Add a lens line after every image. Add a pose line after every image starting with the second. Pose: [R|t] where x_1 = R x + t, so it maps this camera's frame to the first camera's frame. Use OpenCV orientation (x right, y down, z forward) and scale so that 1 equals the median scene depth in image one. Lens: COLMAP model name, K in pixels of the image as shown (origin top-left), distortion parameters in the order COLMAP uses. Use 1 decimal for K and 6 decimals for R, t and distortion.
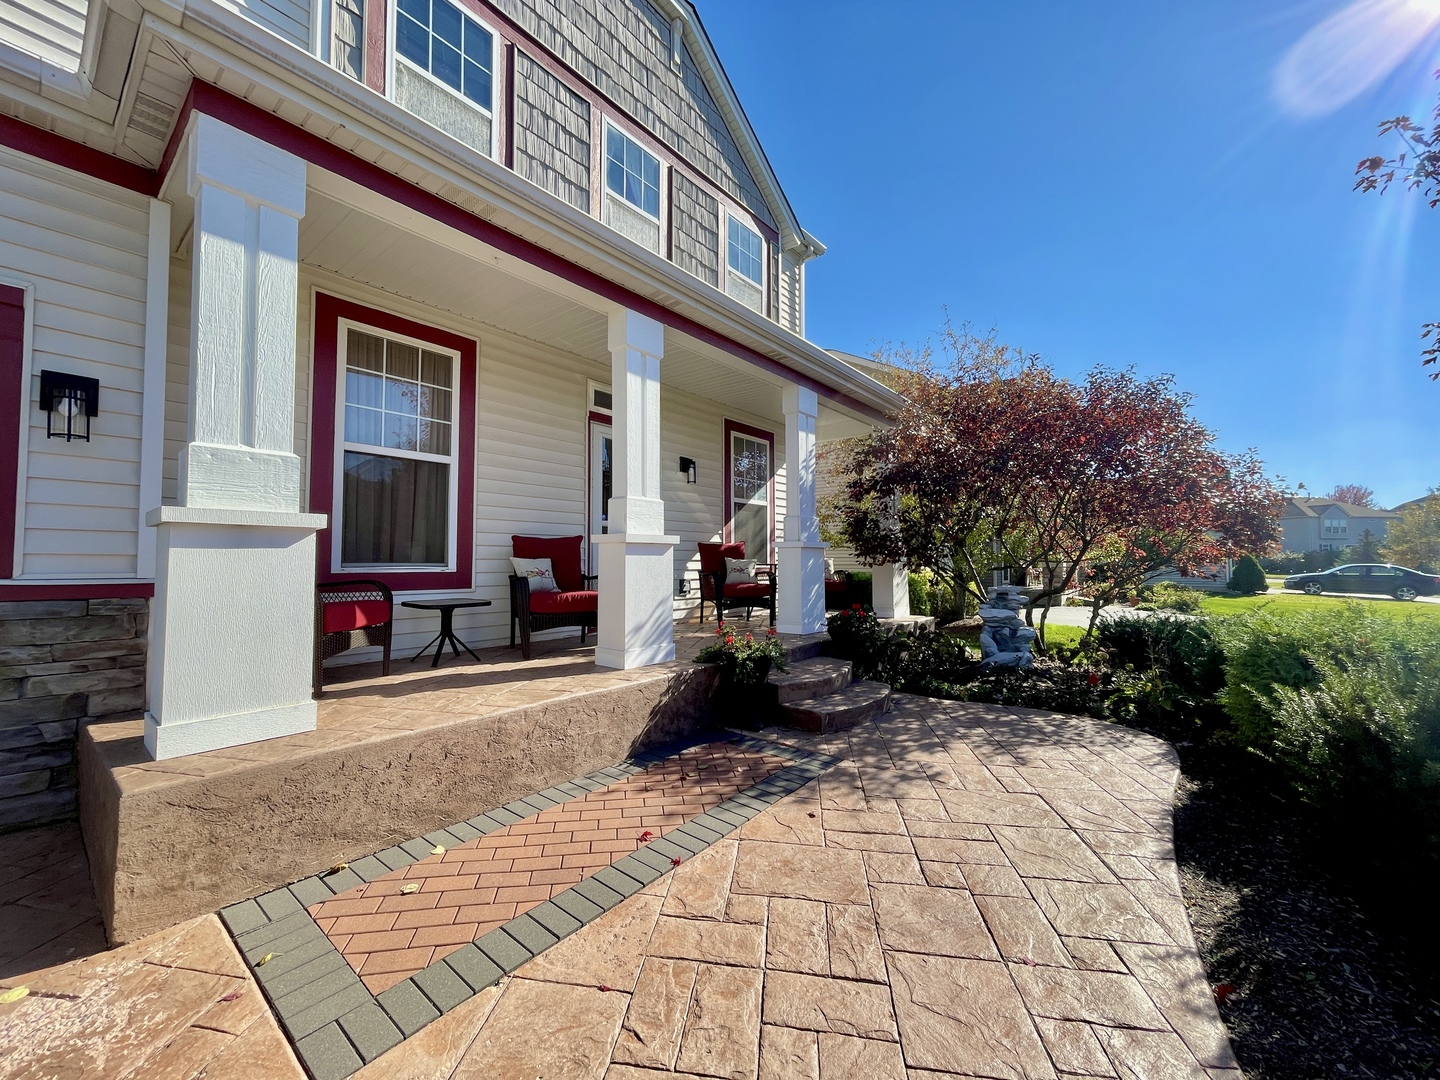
lens RADIAL K [[585.0, 0, 720.0], [0, 585.0, 540.0], [0, 0, 1]] dist [0.000091, -0.000040]
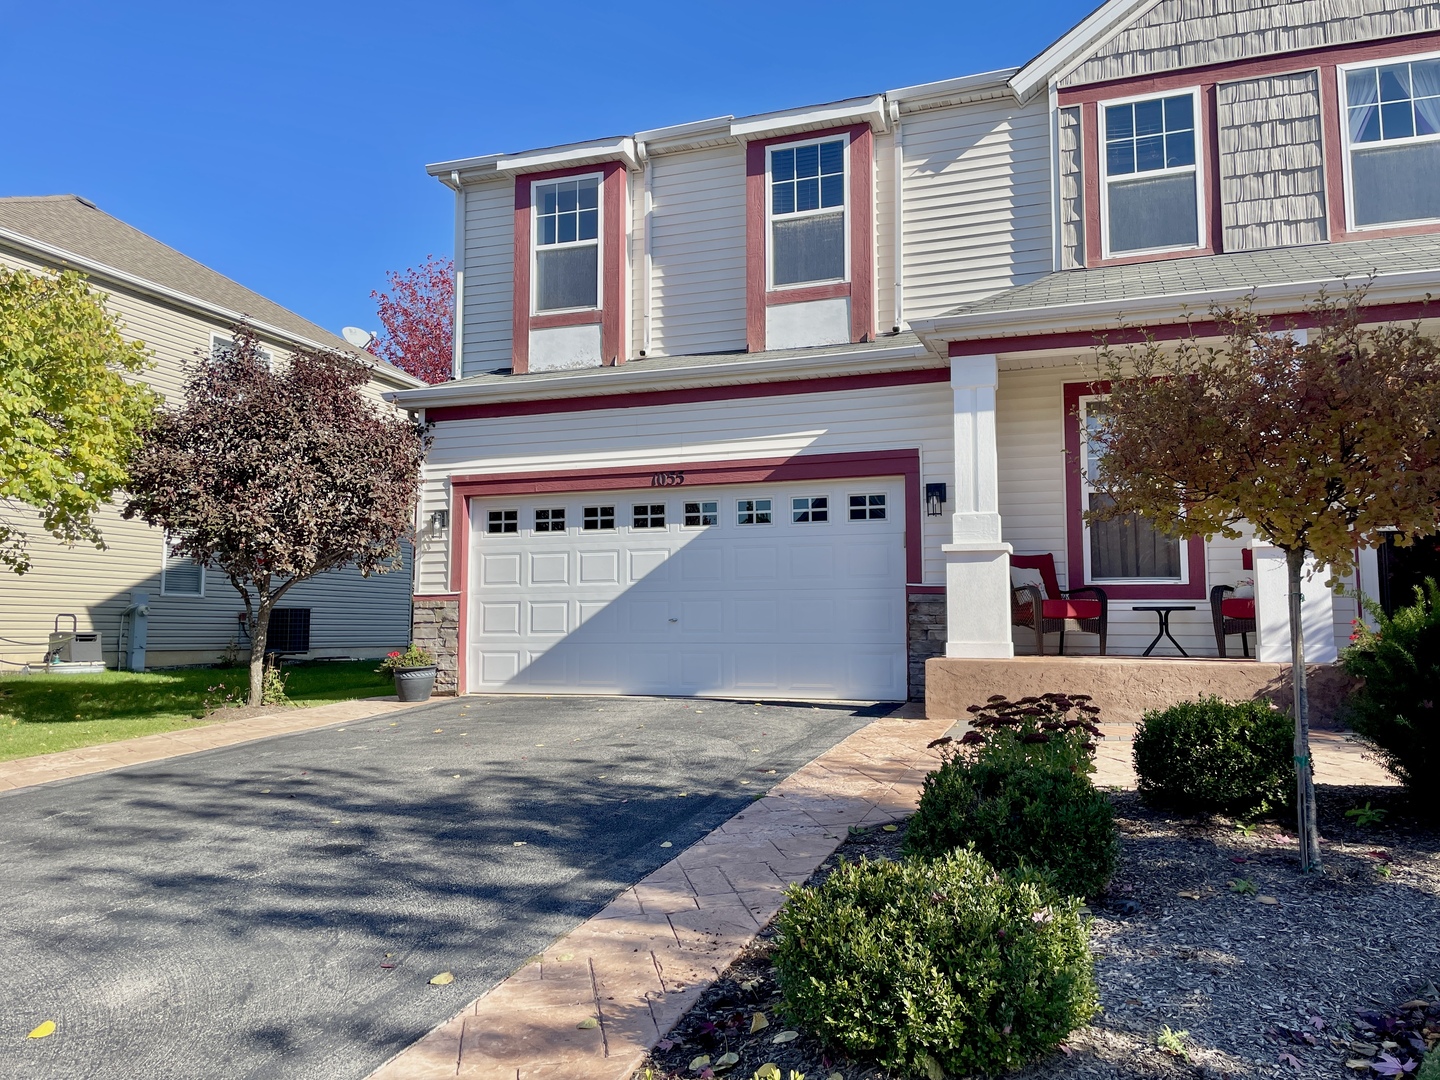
lens RADIAL K [[1087.0, 0, 720.0], [0, 1087.0, 540.0], [0, 0, 1]] dist [0.073087, -0.109737]
pose [[0.337323, -0.075425, -0.938363, 1.424853], [0.034682, 0.997104, -0.067679, 0.094752], [0.940750, -0.009714, 0.338962, -0.648738]]
